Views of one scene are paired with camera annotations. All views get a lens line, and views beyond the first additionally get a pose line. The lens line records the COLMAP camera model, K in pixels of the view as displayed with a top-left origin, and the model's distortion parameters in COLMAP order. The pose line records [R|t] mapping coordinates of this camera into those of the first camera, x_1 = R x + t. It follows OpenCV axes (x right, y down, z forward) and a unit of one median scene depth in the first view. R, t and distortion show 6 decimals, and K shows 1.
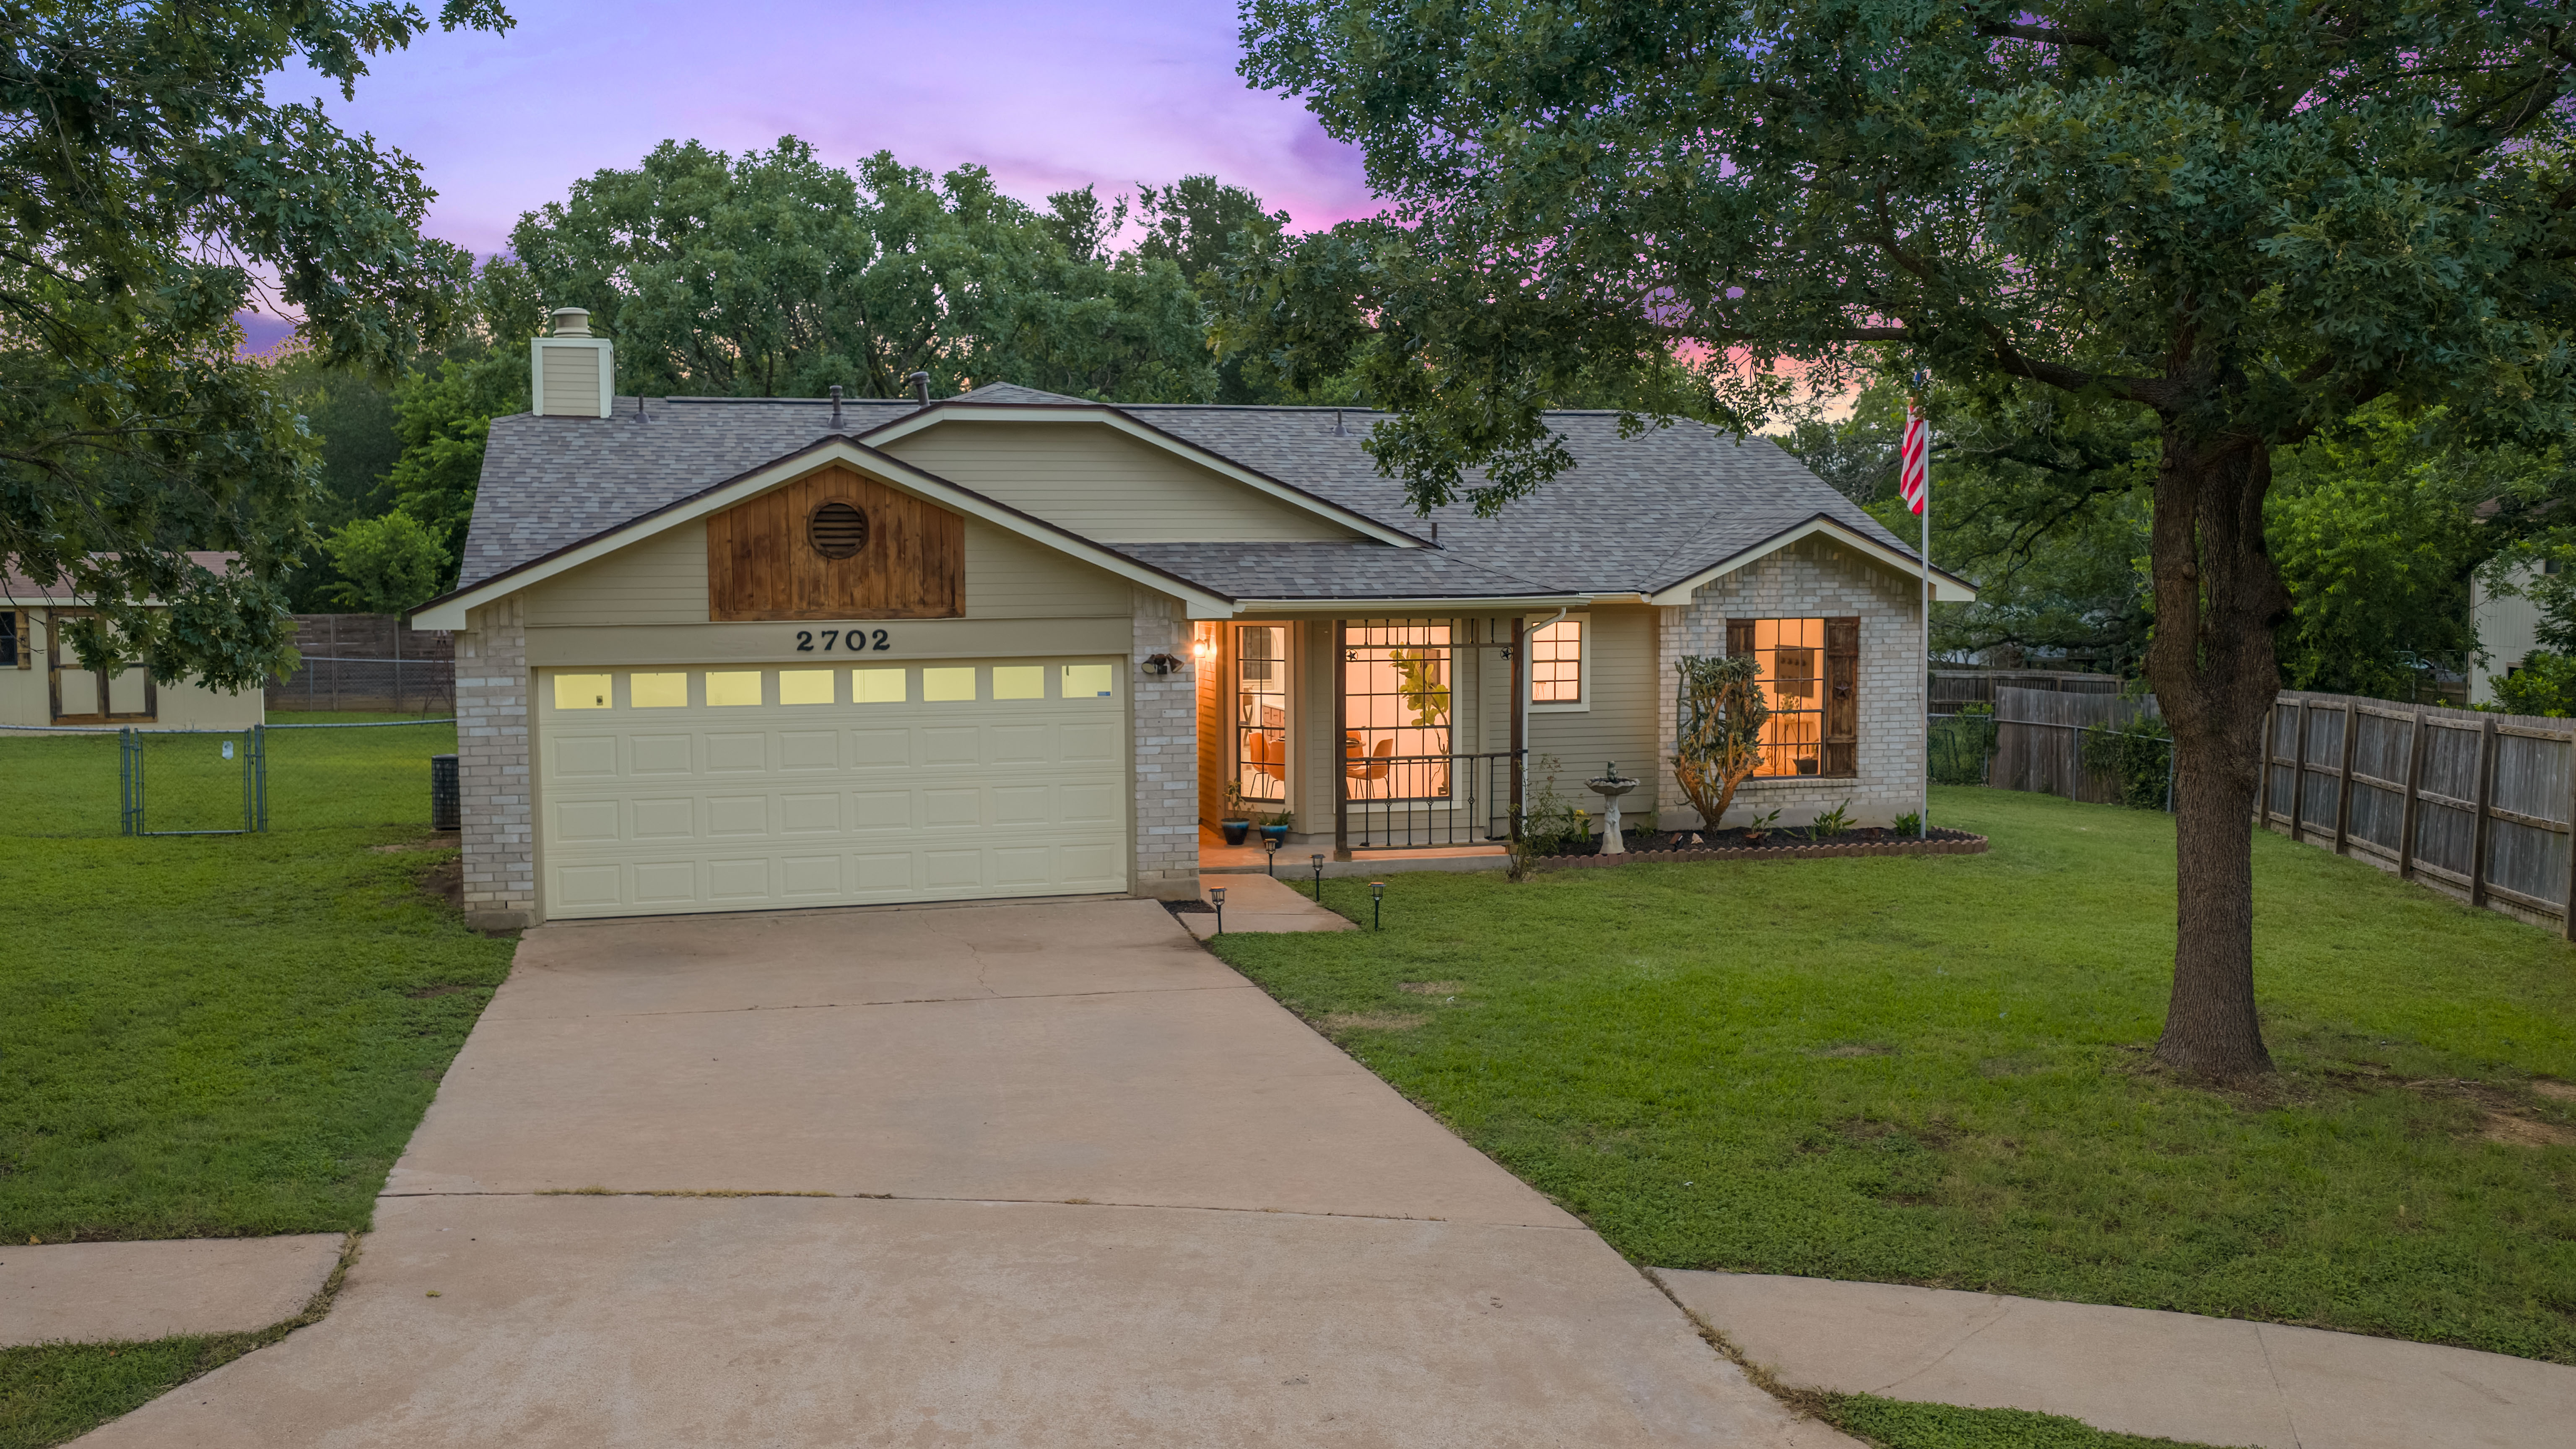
lens RADIAL K [[2134.0, 0, 1288.0], [0, 2134.0, 724.5], [0, 0, 1]] dist [0.041256, -0.092807]
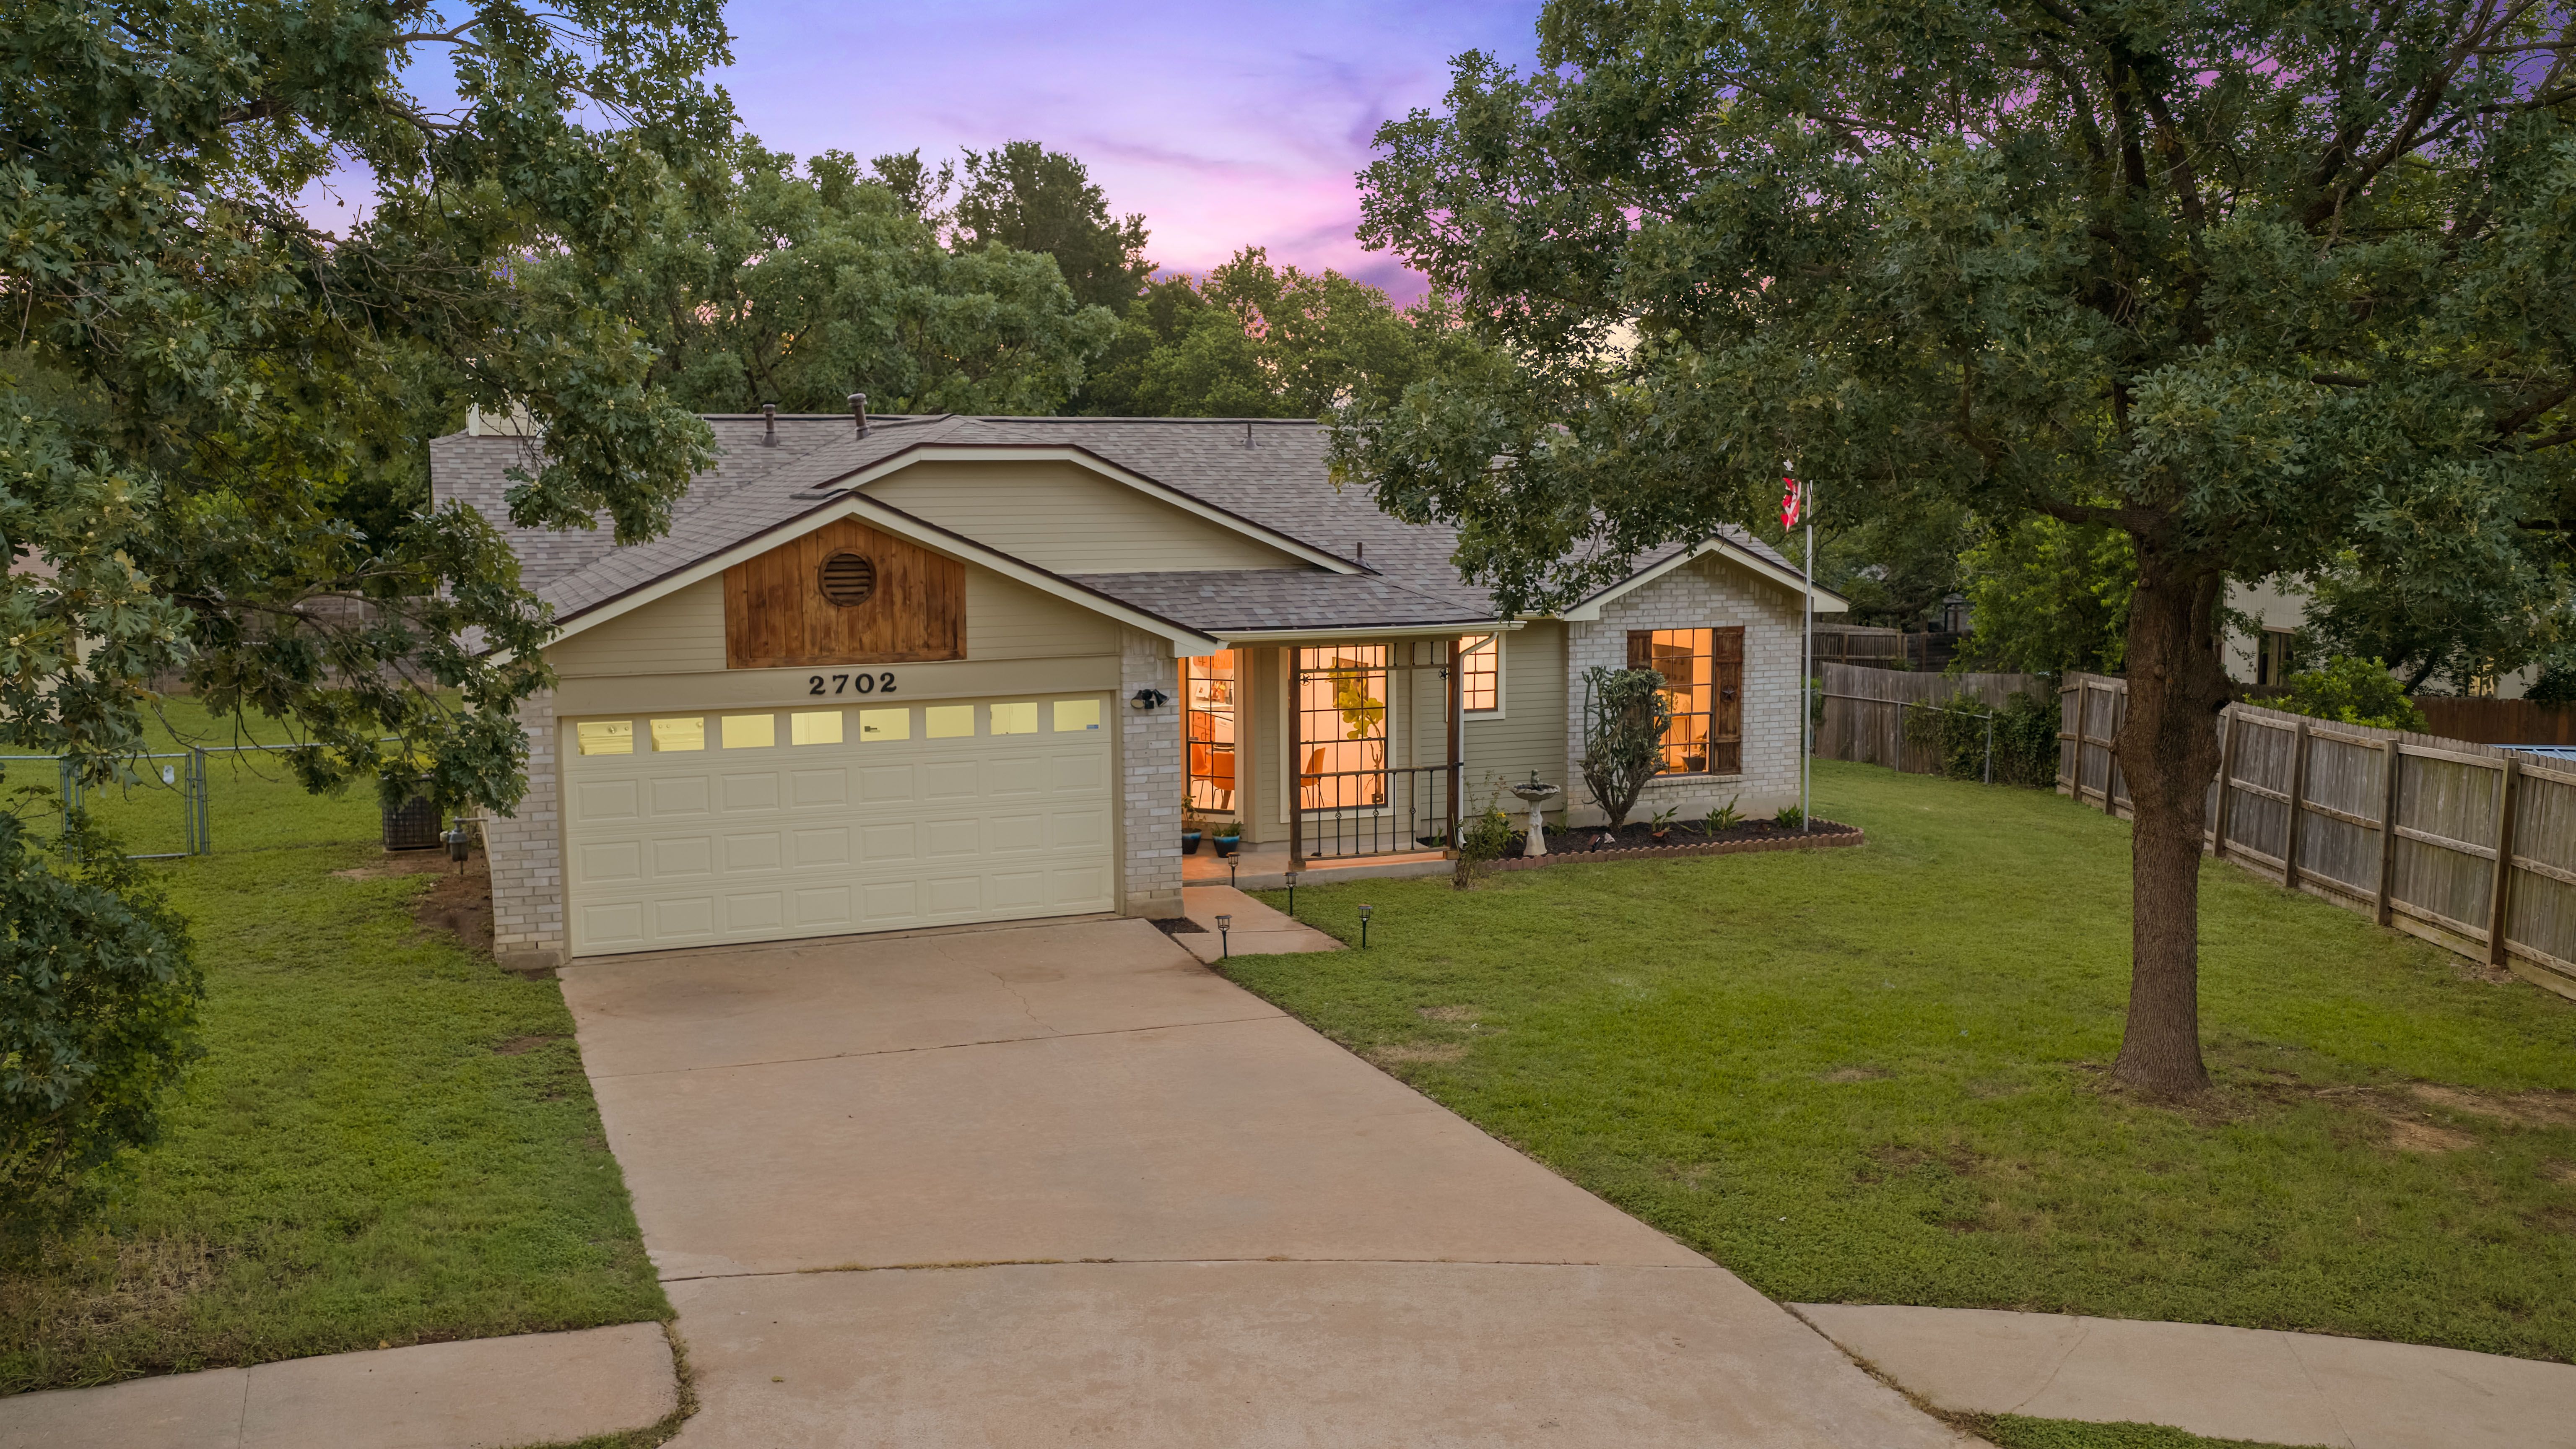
lens RADIAL K [[2134.0, 0, 1288.0], [0, 2134.0, 724.5], [0, 0, 1]] dist [0.041256, -0.092807]
pose [[0.993377, -0.013159, 0.114149, -0.113744], [0.009134, 0.999320, 0.035717, -0.053957], [-0.114541, -0.034438, 0.992821, -0.067690]]
